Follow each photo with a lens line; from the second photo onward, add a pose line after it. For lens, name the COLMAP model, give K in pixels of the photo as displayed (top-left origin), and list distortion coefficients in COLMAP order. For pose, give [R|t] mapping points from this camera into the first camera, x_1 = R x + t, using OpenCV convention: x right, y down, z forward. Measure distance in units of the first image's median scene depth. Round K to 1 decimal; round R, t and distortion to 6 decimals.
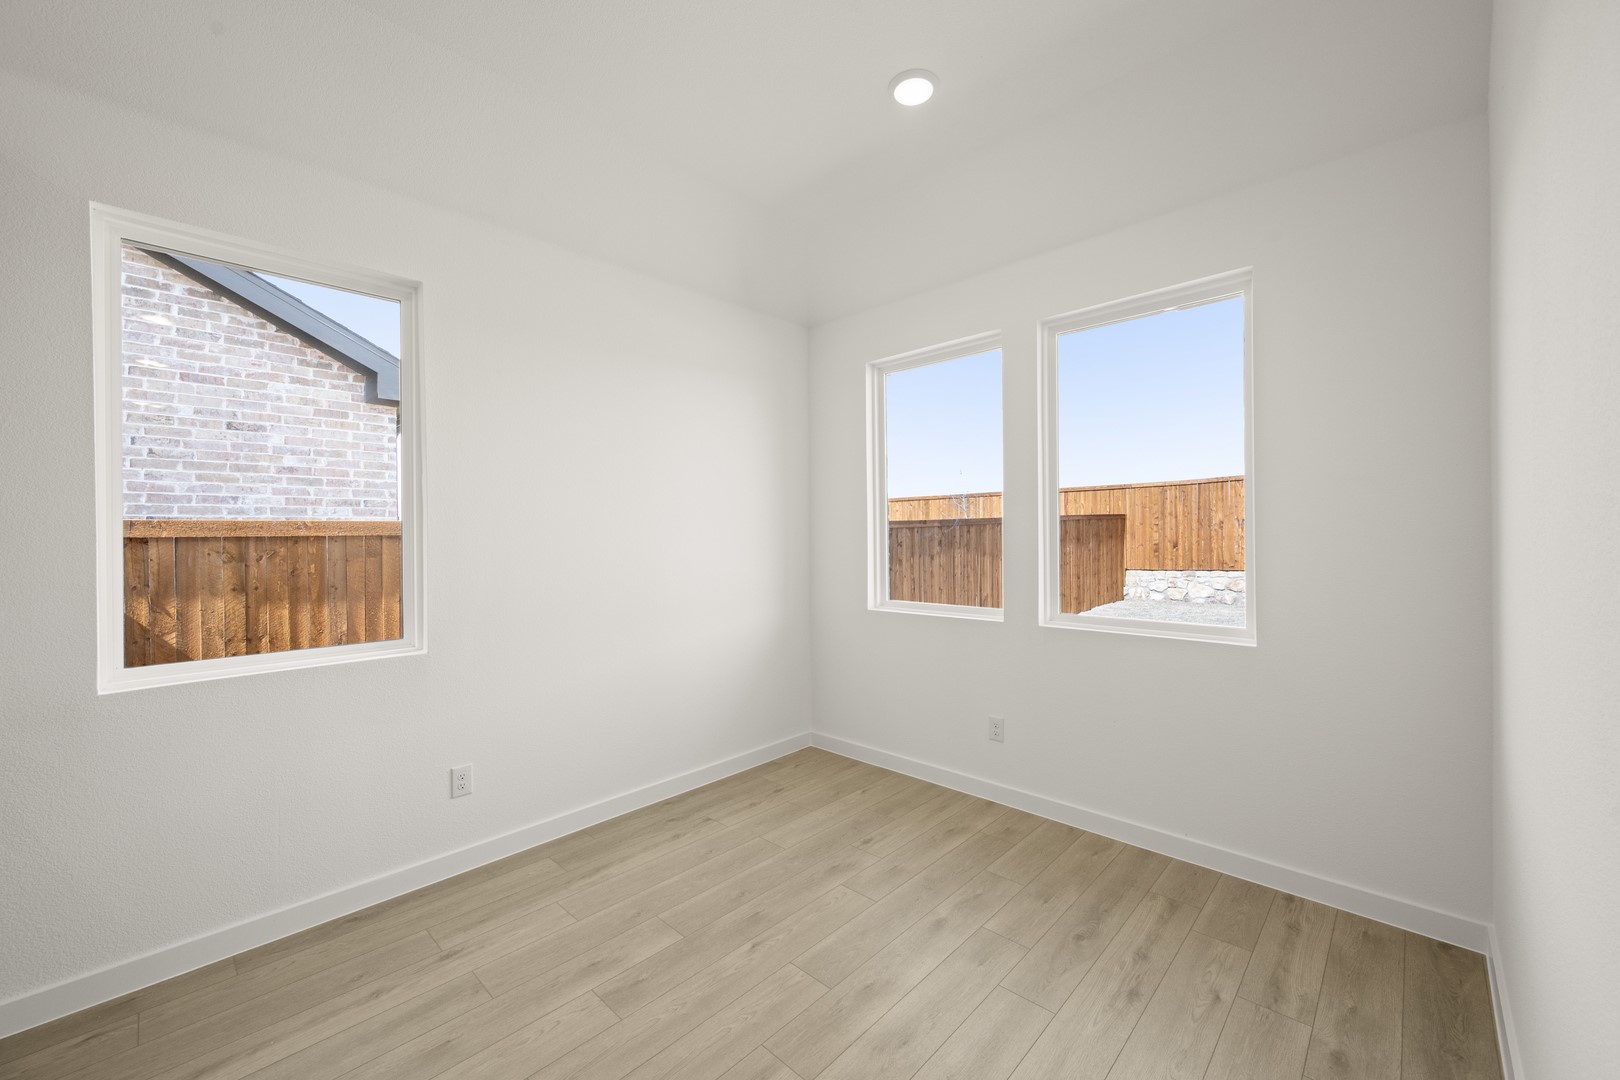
lens RADIAL K [[637.0, 0, 813.8], [0, 637.0, 536.4], [0, 0, 1]] dist [-0.001627, 0.000379]
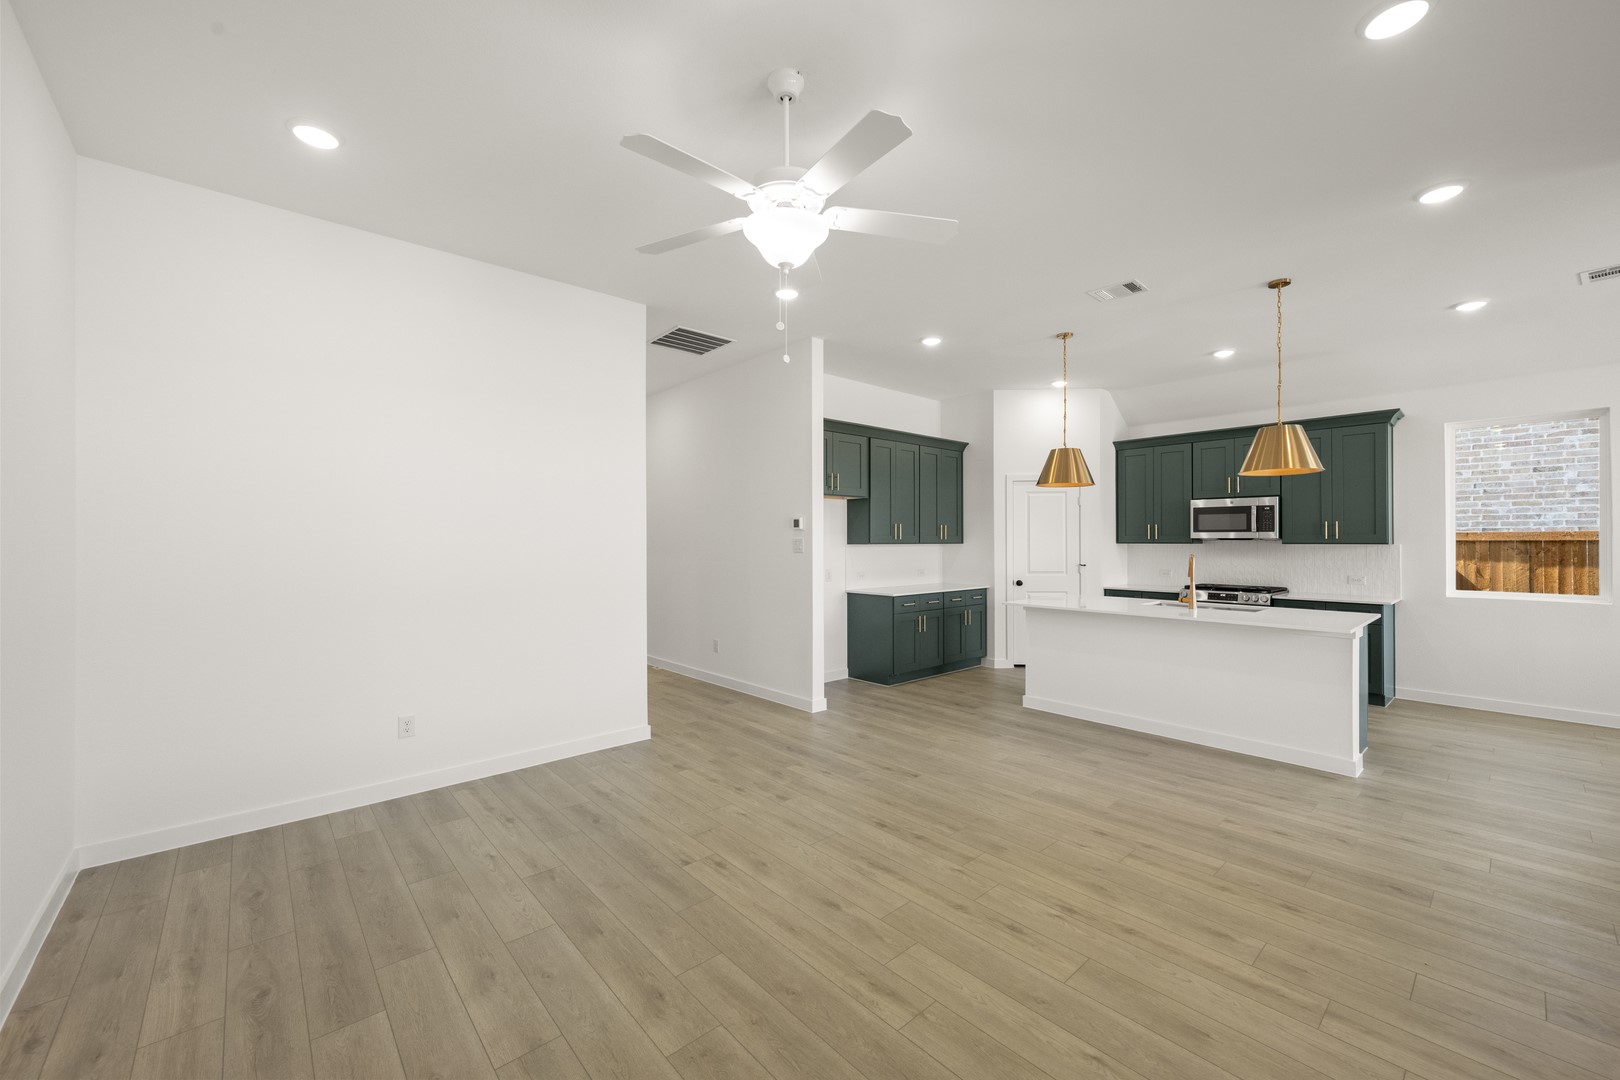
lens RADIAL K [[637.0, 0, 813.8], [0, 637.0, 536.4], [0, 0, 1]] dist [-0.001627, 0.000379]
pose [[-0.082082, 0.002062, -0.996623, 0.806845], [-0.001891, 0.999996, 0.002224, -0.008142], [0.996624, 0.002067, -0.082078, -0.659038]]
